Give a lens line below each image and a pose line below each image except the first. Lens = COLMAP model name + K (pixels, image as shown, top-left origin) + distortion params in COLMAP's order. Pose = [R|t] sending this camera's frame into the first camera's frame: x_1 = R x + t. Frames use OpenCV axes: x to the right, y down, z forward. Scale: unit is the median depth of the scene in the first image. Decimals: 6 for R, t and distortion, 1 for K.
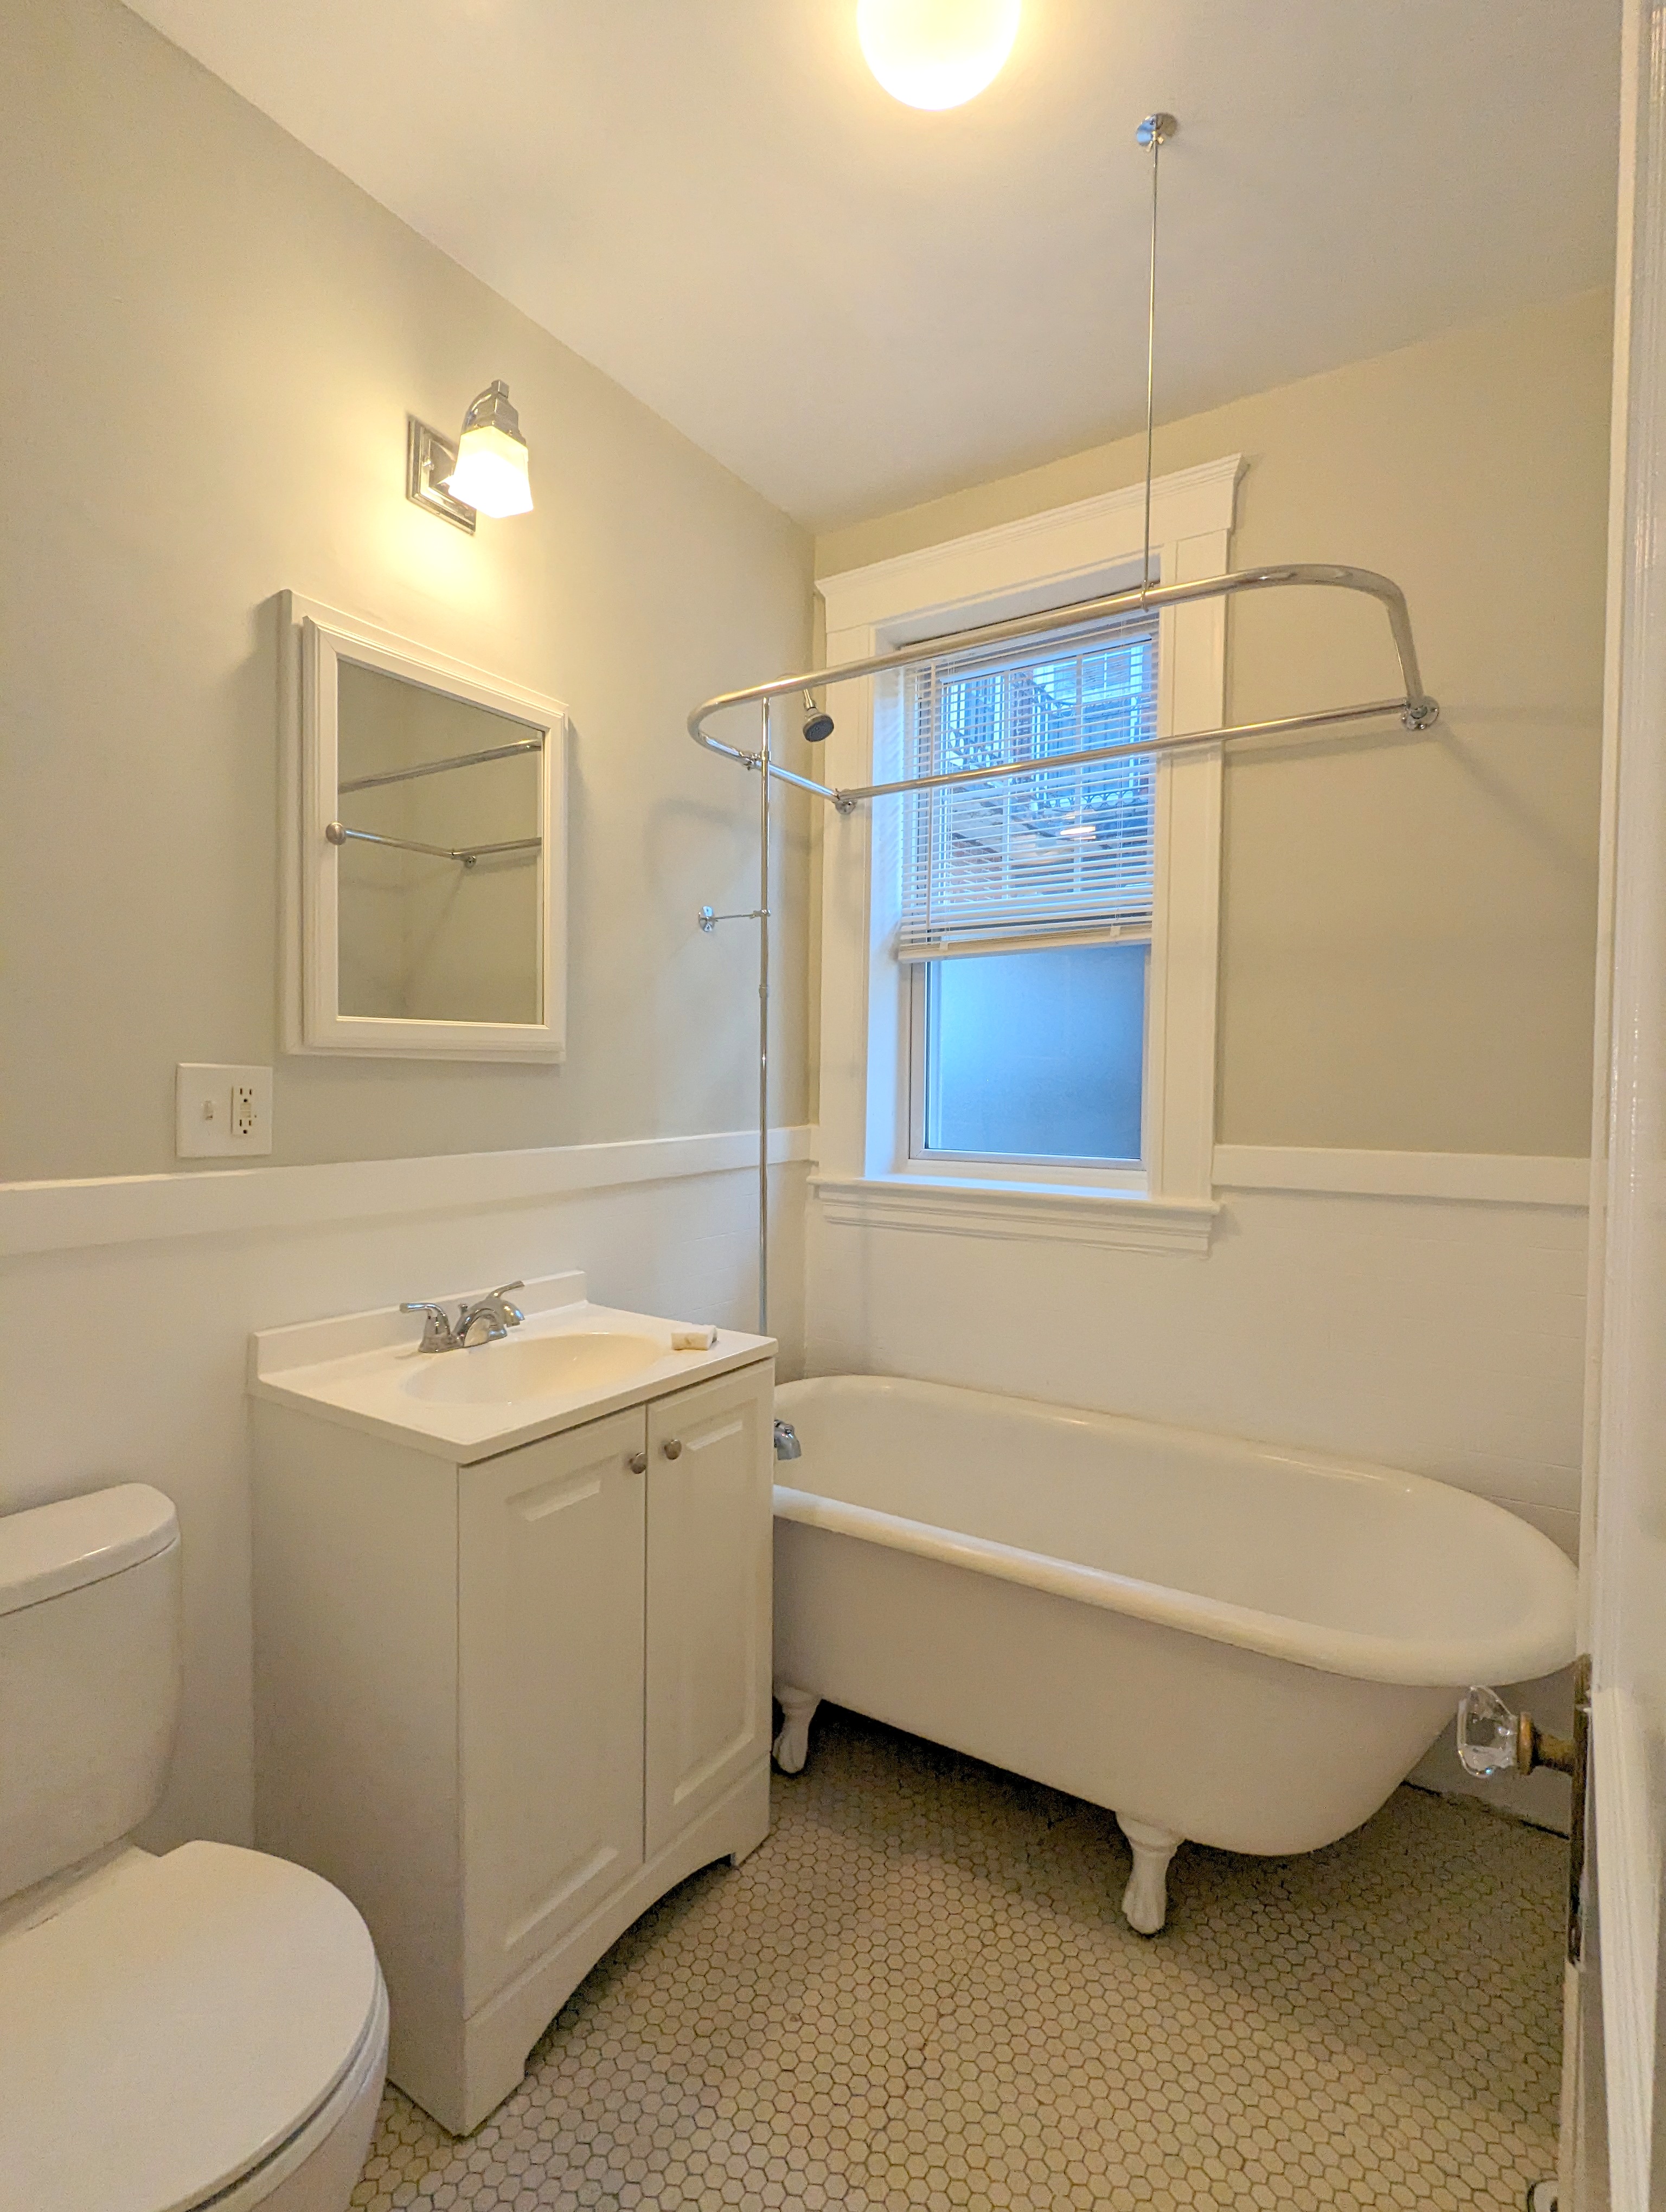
lens RADIAL K [[1059.3, 0, 834.8], [0, 1059.3, 1101.4], [0, 0, 1]] dist [0.011558, -0.001321]
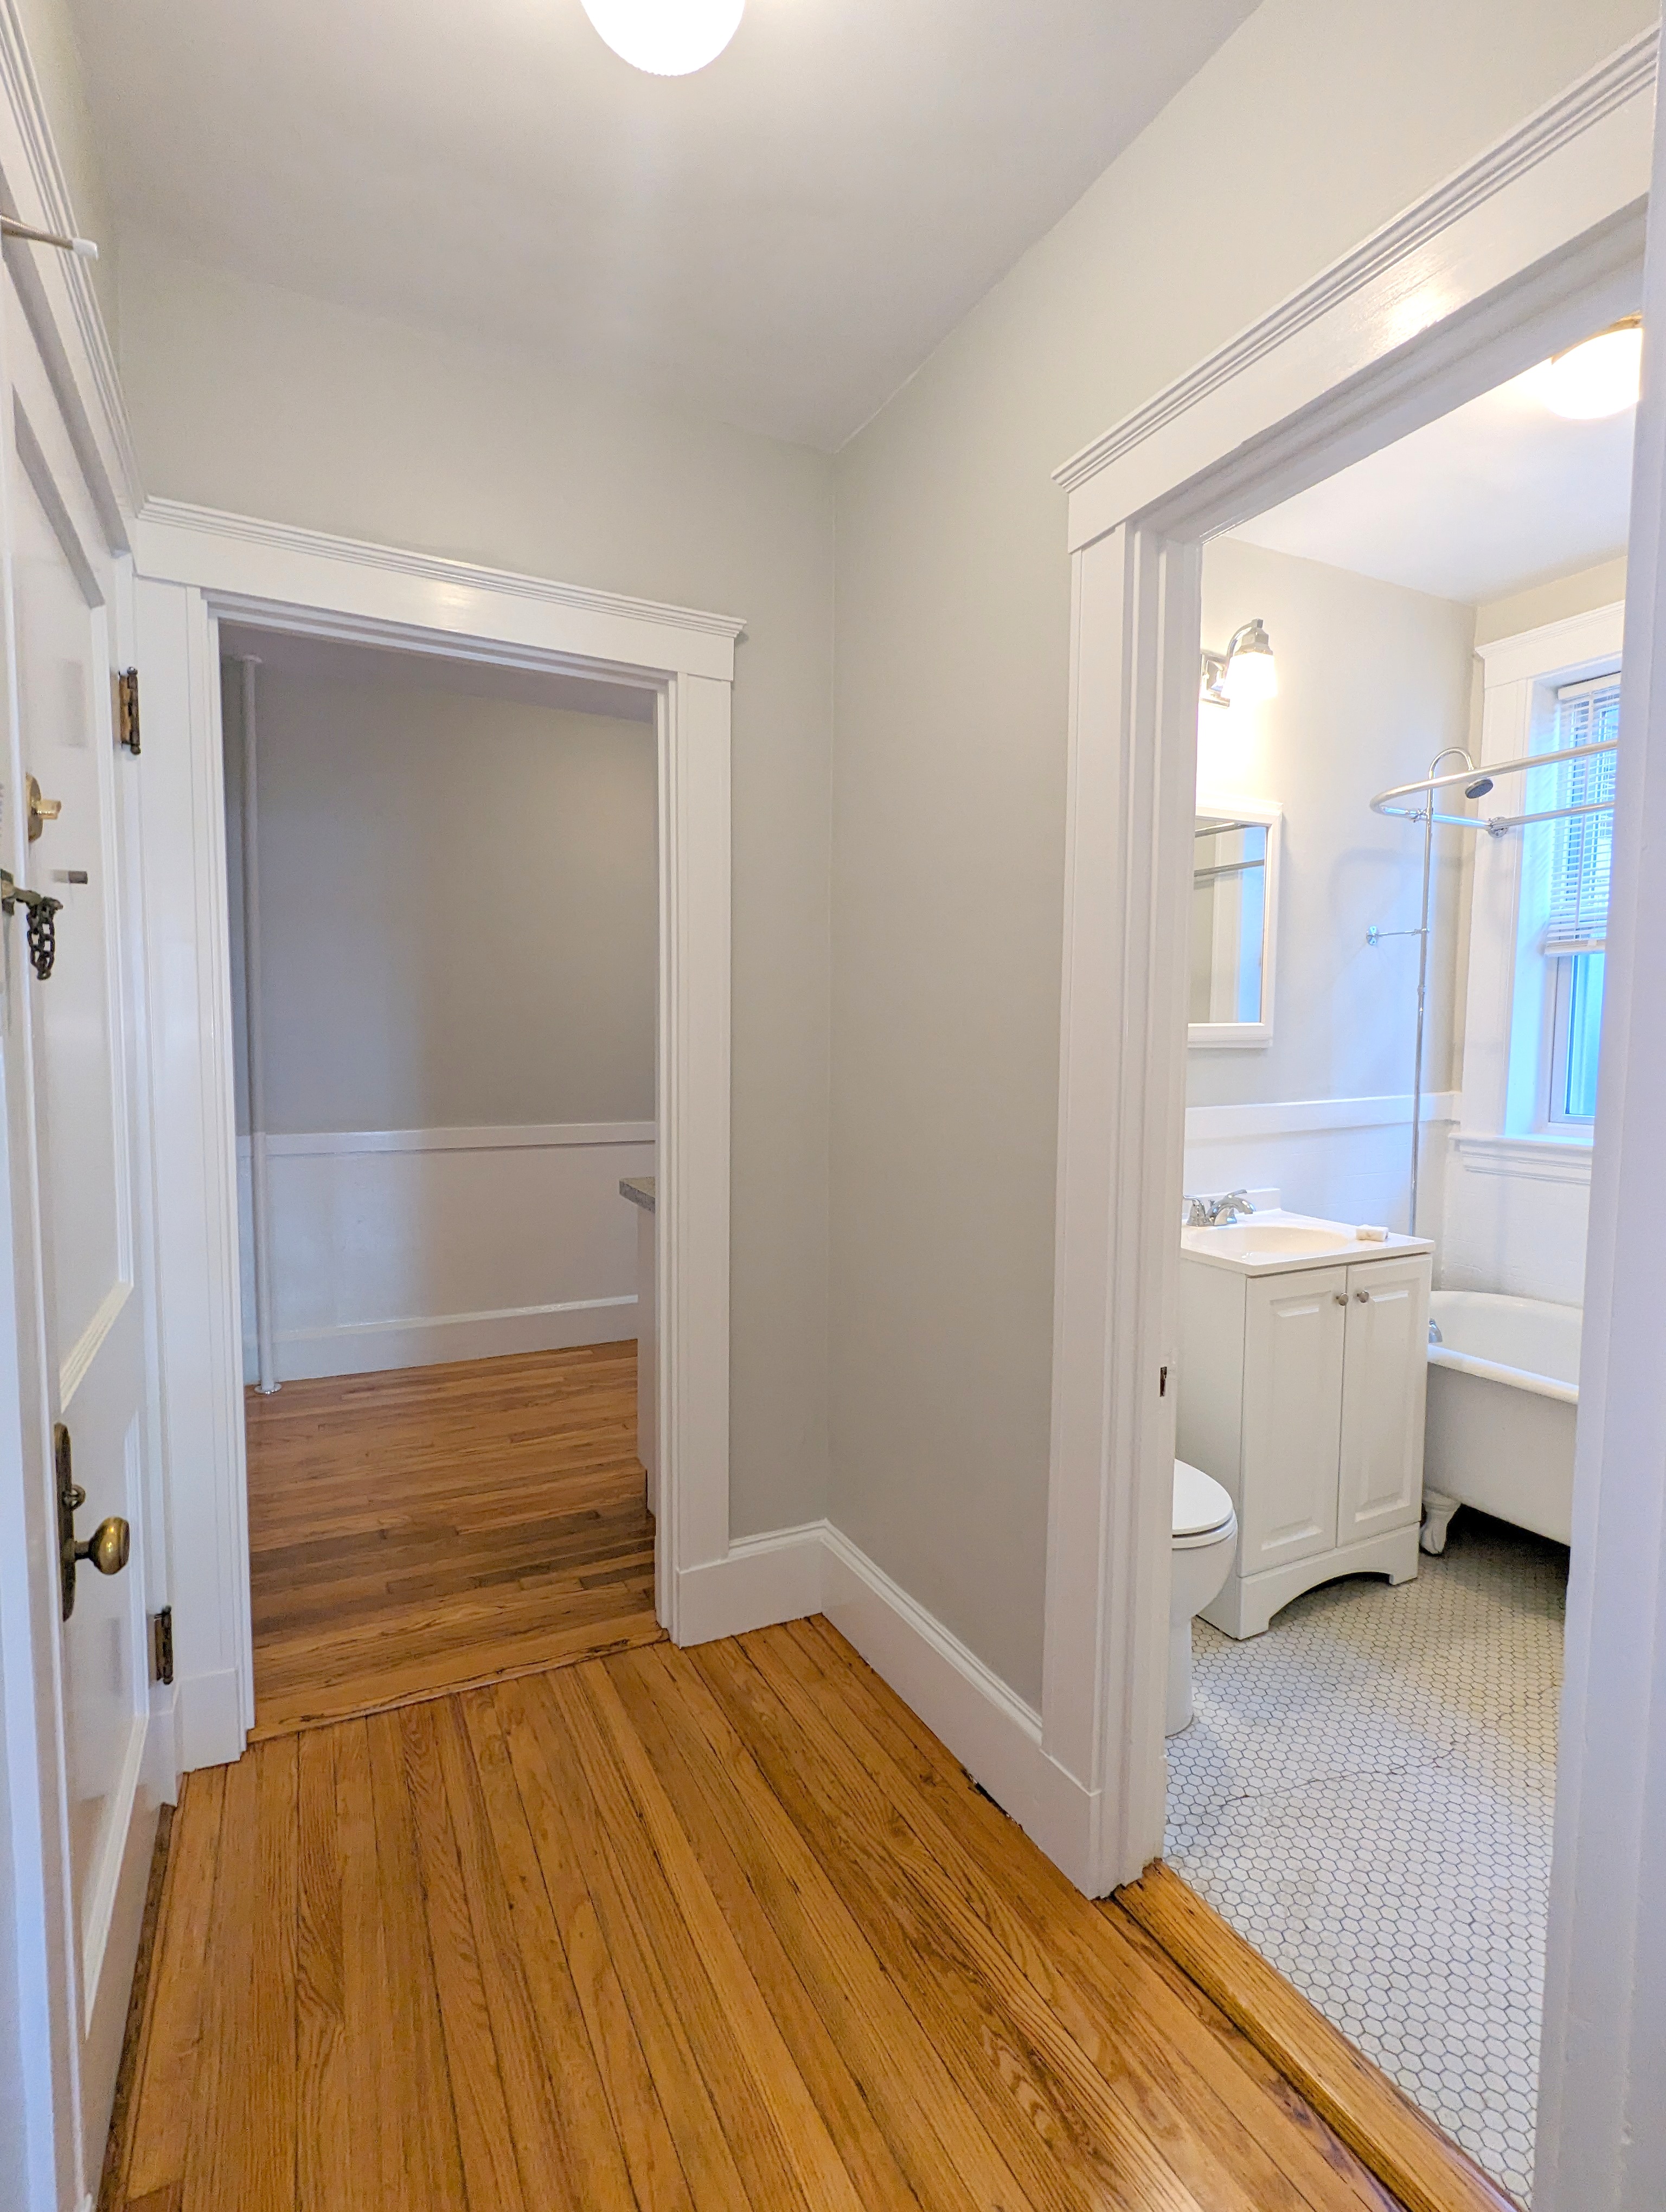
lens RADIAL K [[1059.3, 0, 837.1], [0, 1059.3, 1100.4], [0, 0, 1]] dist [0.011558, -0.001321]
pose [[0.868325, 0.029052, -0.495145, -0.038204], [-0.007857, 0.998964, 0.044834, -0.019739], [0.495934, -0.035040, 0.867653, -0.500800]]
